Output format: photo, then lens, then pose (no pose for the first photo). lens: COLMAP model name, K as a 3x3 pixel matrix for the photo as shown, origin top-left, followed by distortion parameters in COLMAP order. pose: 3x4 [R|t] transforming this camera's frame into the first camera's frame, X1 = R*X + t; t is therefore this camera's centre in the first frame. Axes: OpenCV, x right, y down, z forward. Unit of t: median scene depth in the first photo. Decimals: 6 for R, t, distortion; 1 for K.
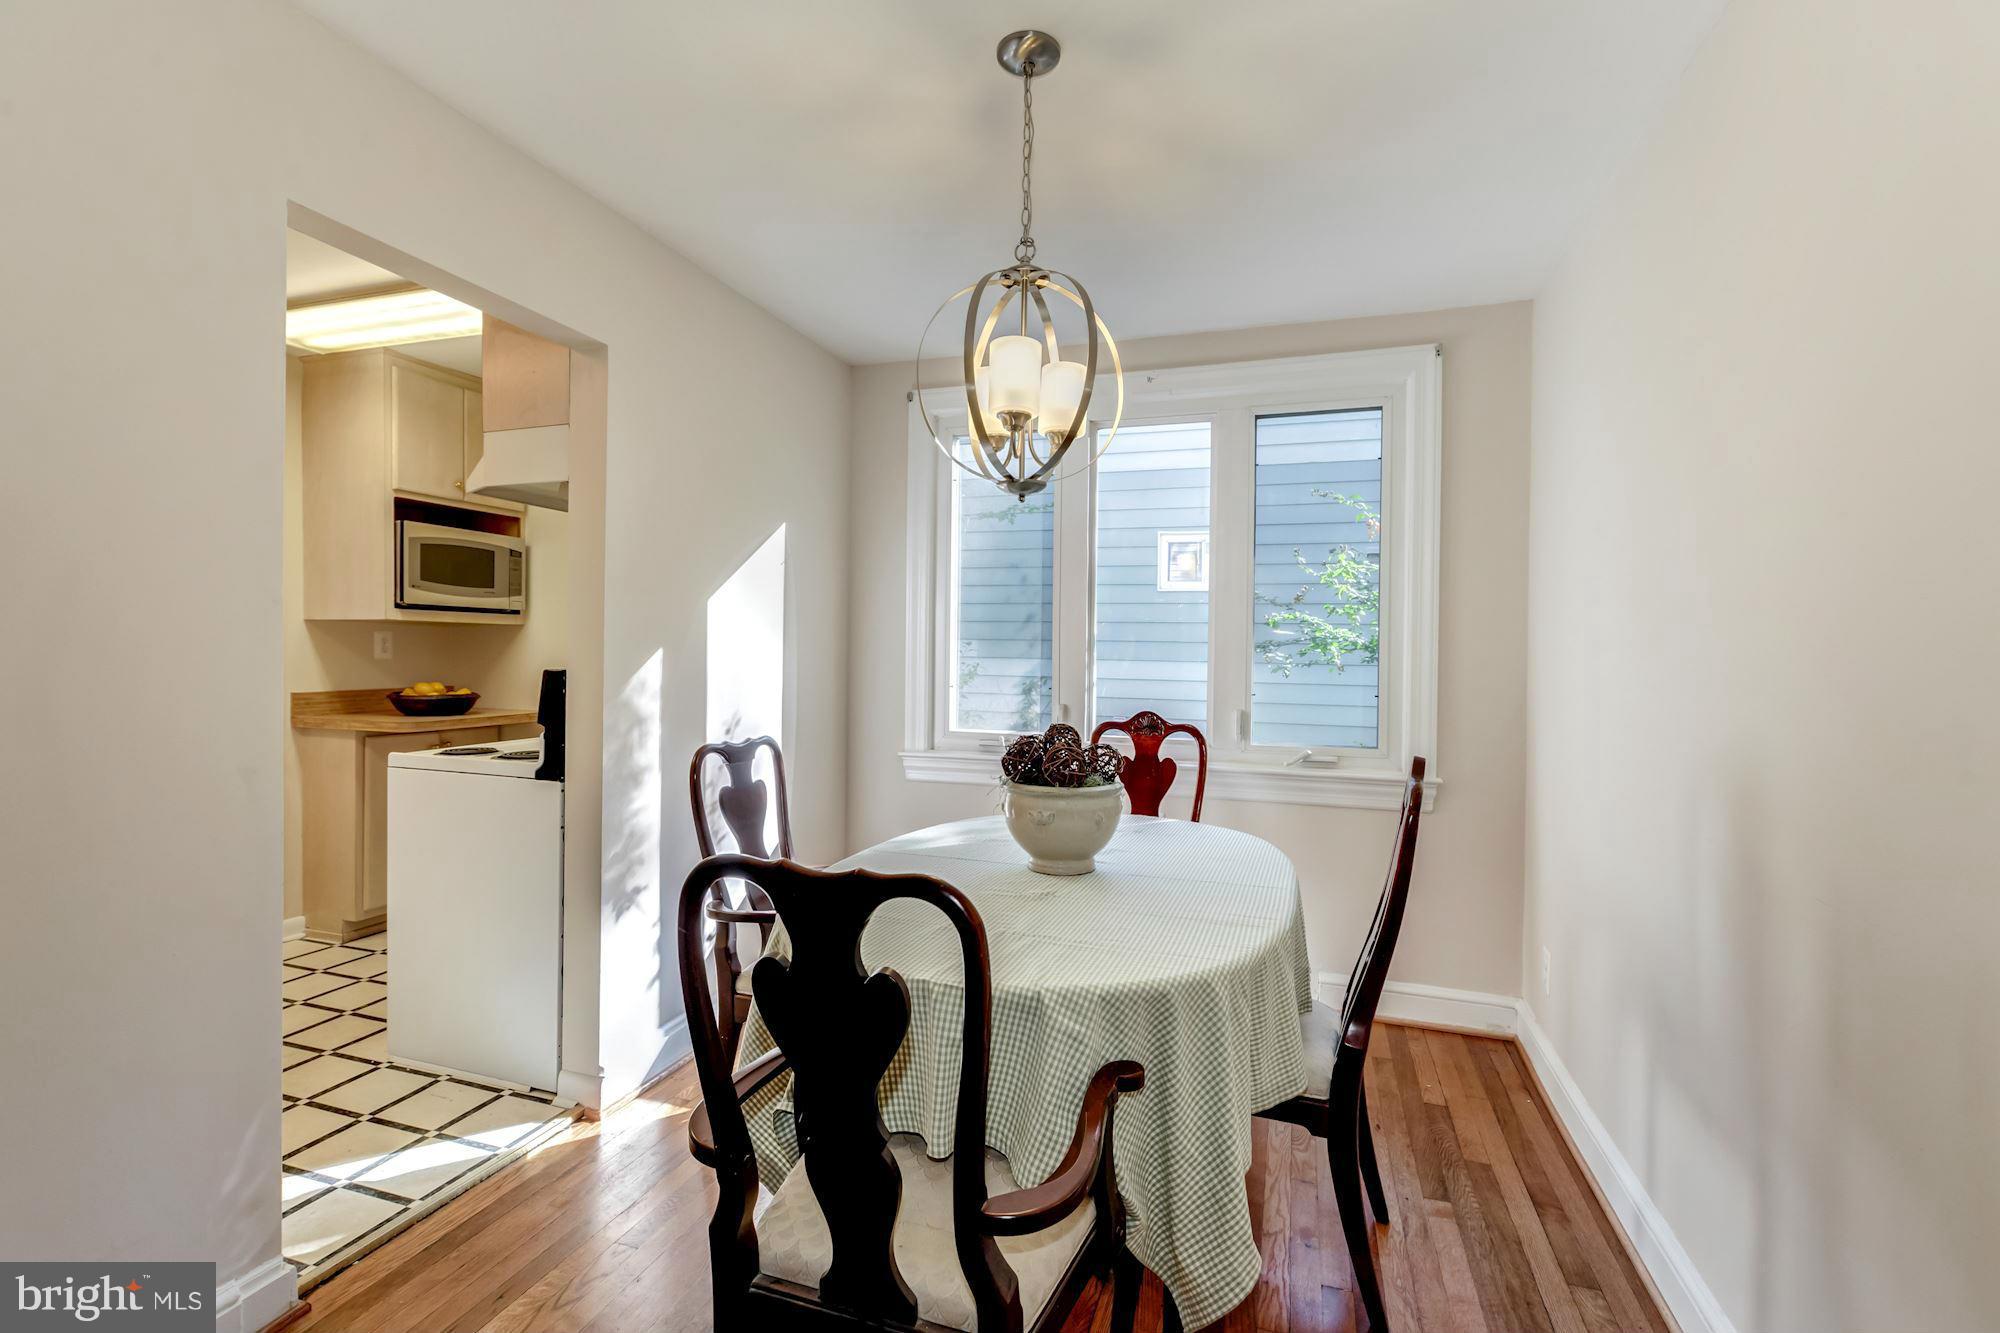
lens RADIAL K [[900.6, 0, 992.9], [0, 900.6, 669.5], [0, 0, 1]] dist [0.000719, 0.000127]
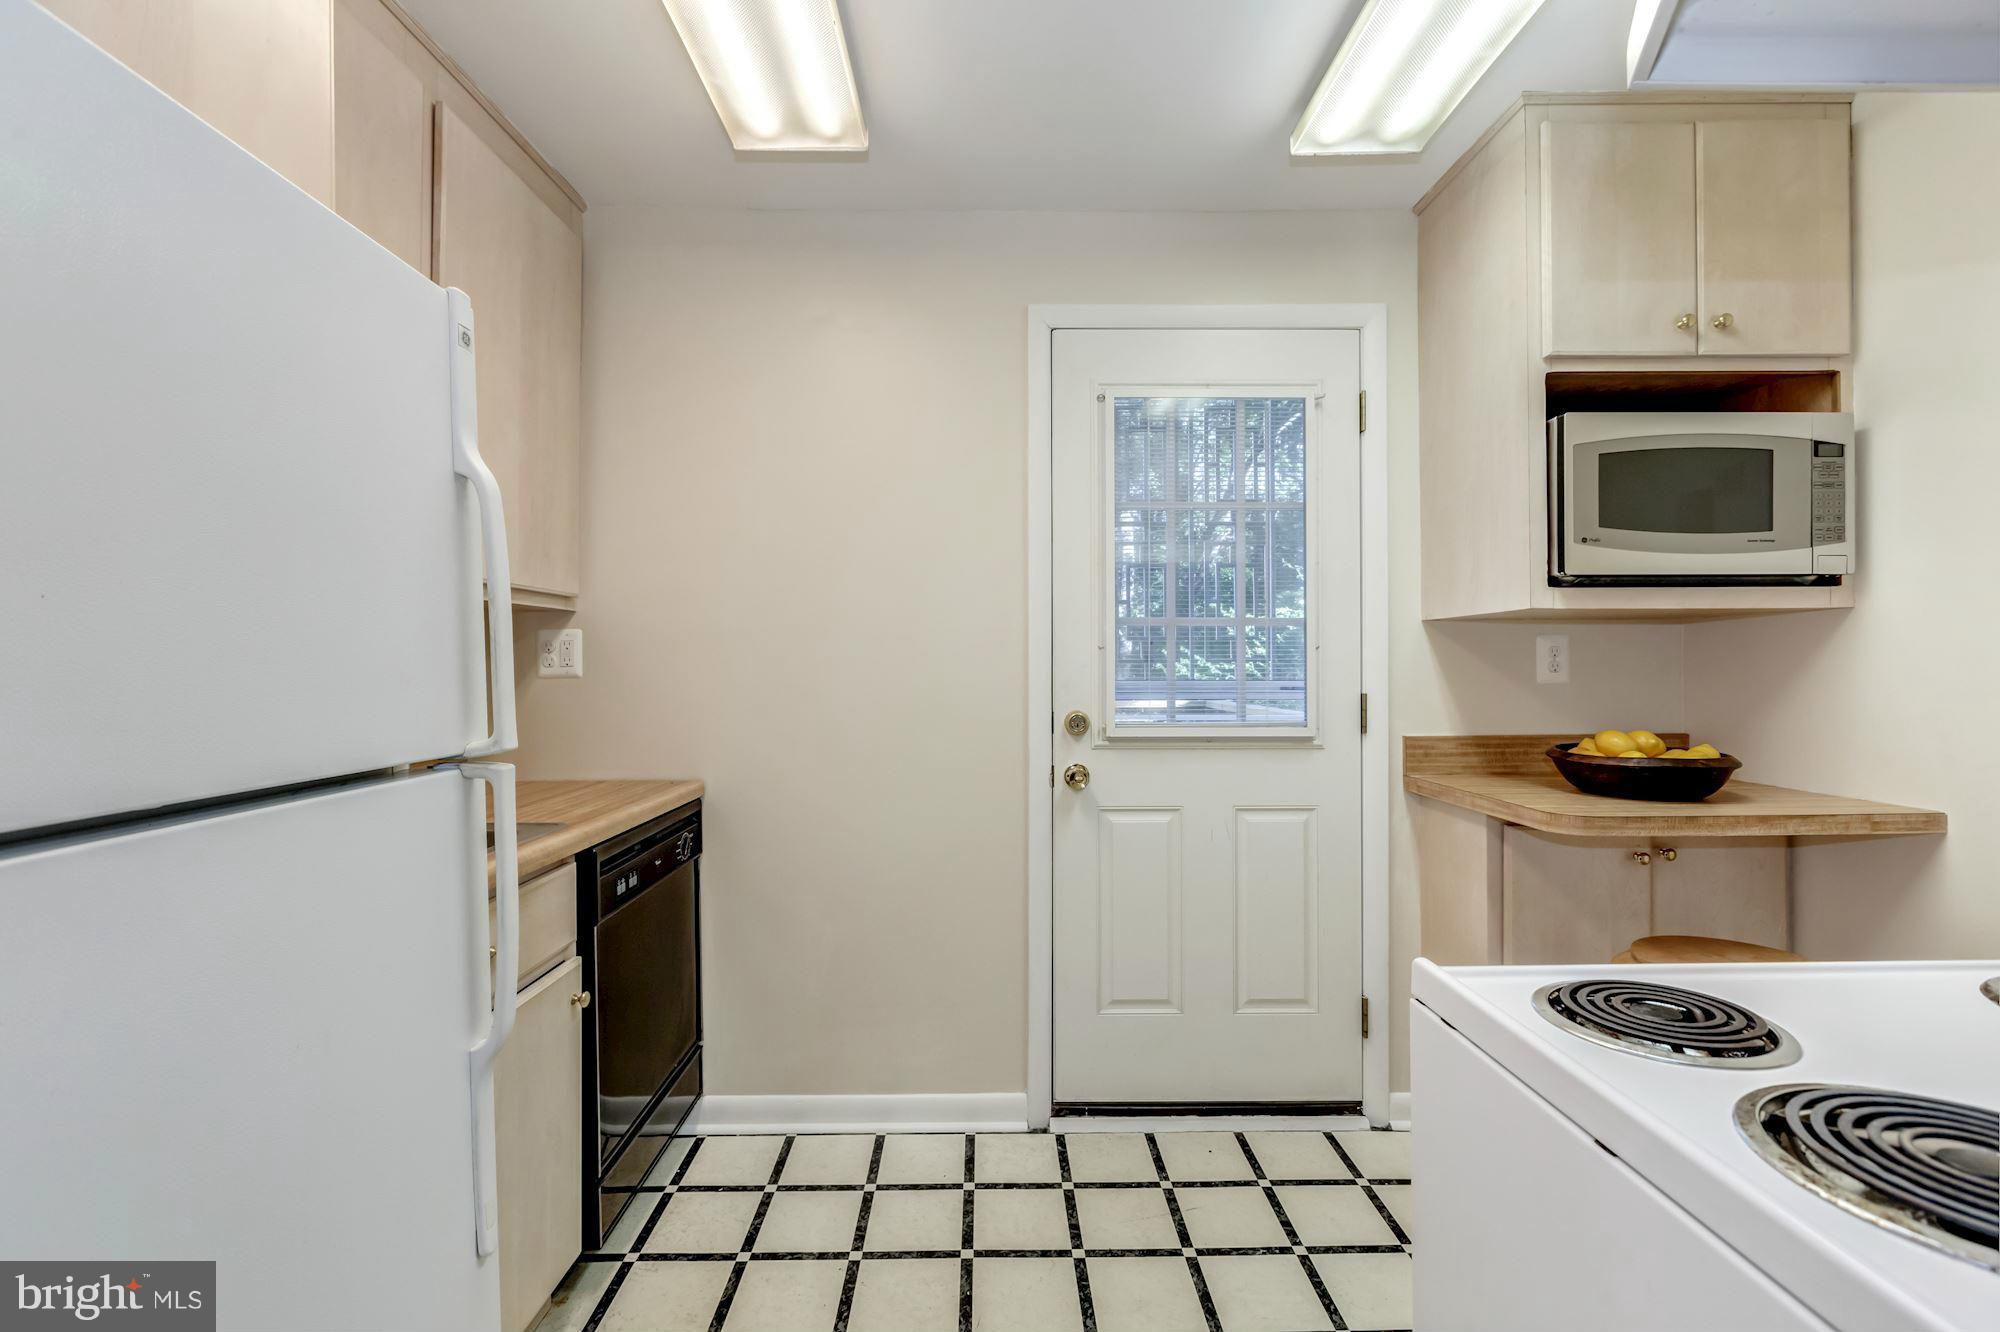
lens RADIAL K [[889.5, 0, 995.6], [0, 889.5, 663.2], [0, 0, 1]] dist [-0.000913, -0.000186]
pose [[0.327450, -0.015209, -0.944746, -0.275948], [-0.009805, 0.999762, -0.019493, -0.010601], [0.944818, 0.015646, 0.327223, 0.515021]]
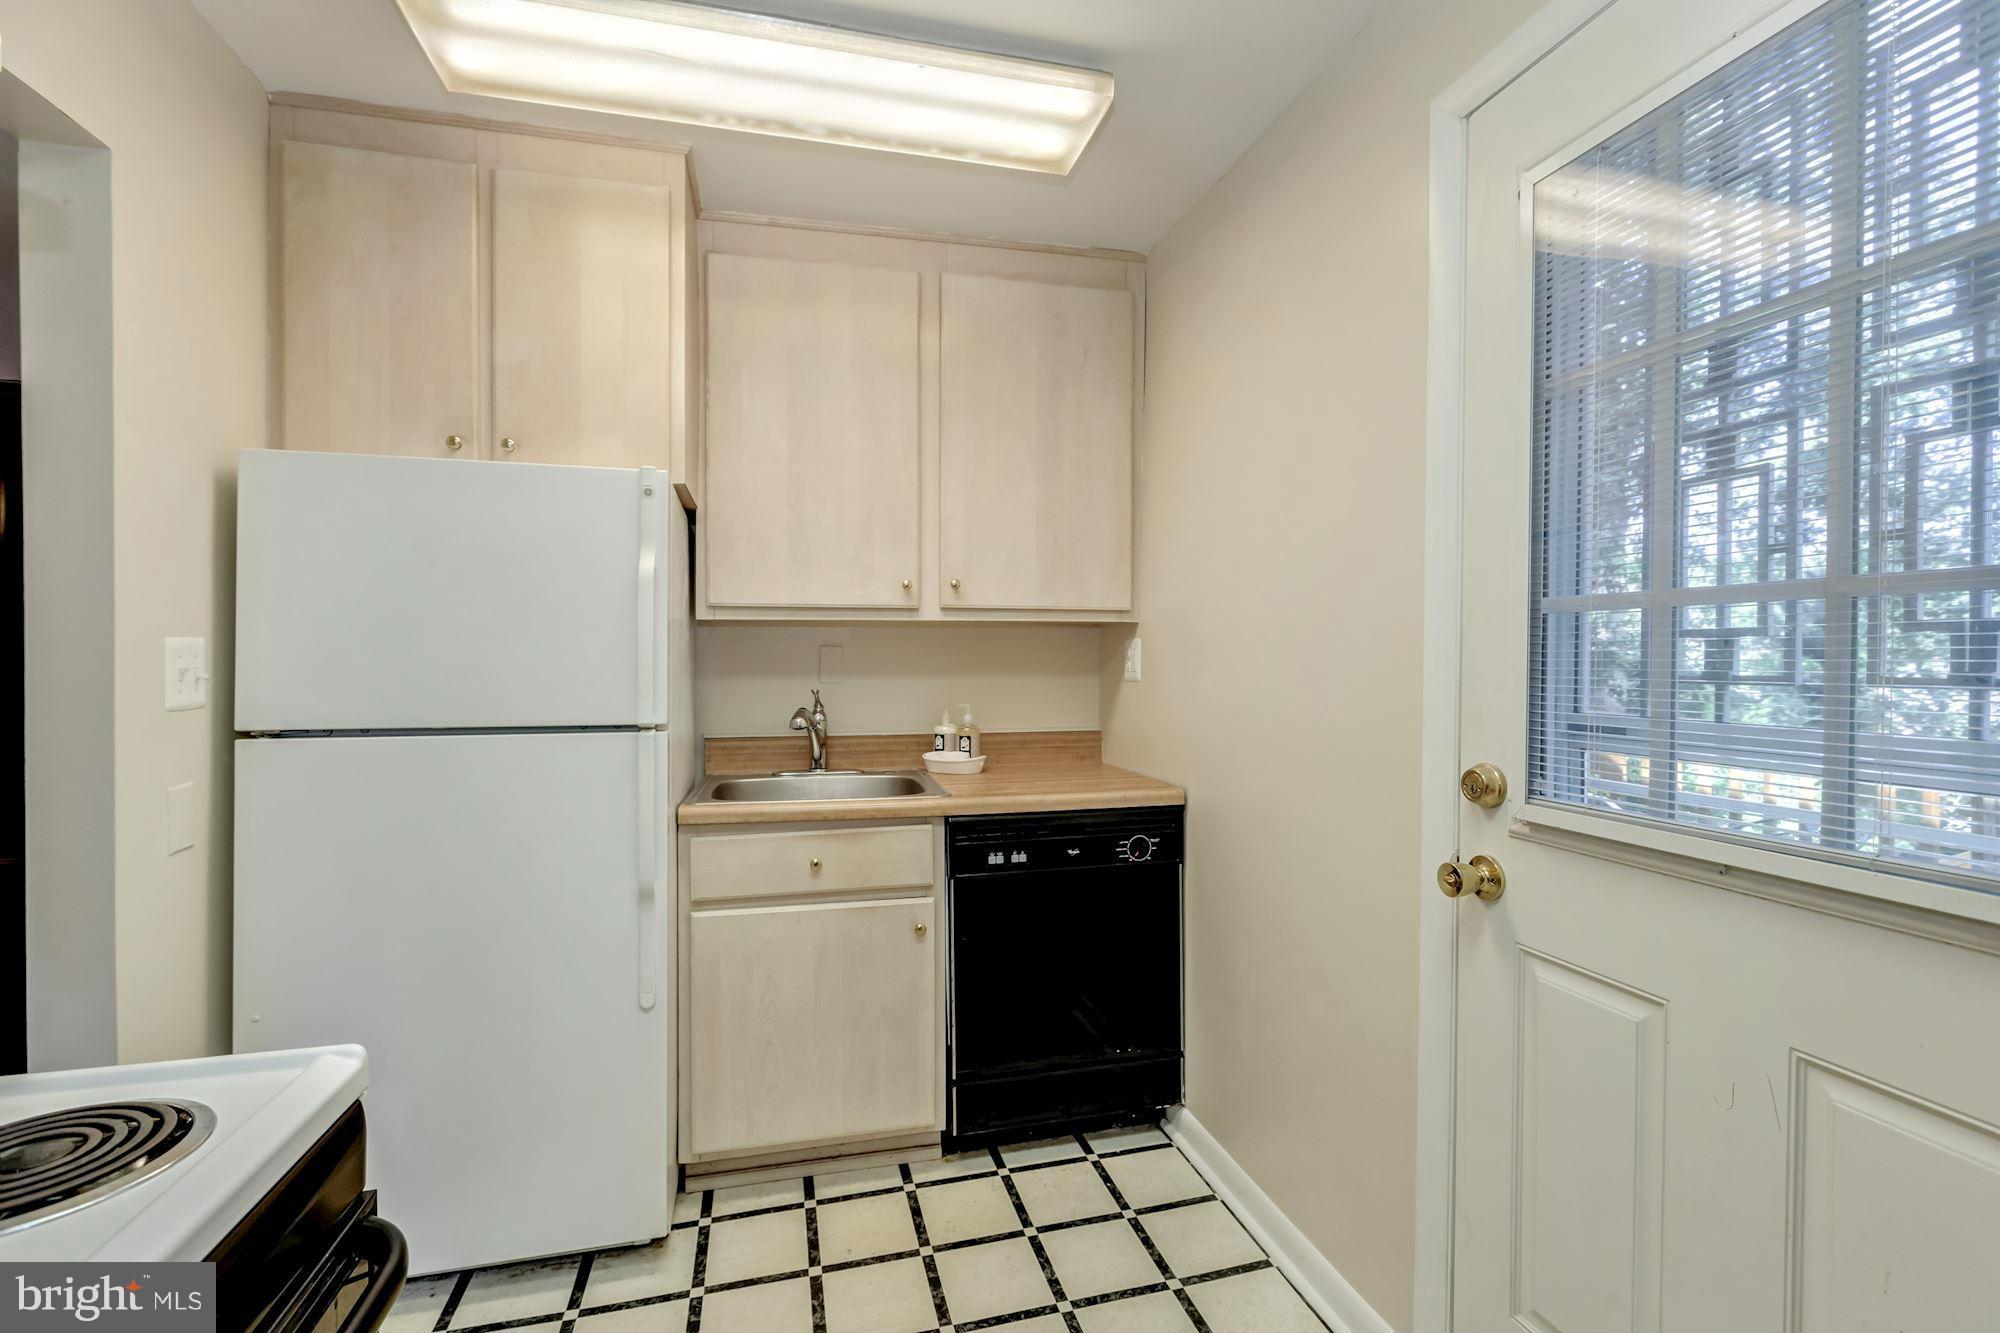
lens RADIAL K [[889.5, 0, 995.6], [0, 889.5, 663.7], [0, 0, 1]] dist [-0.000913, -0.000186]
pose [[-0.843313, -0.008946, -0.537348, -0.472312], [-0.019964, 0.999693, 0.014688, -0.030276], [0.537051, 0.023114, -0.843233, 0.934653]]
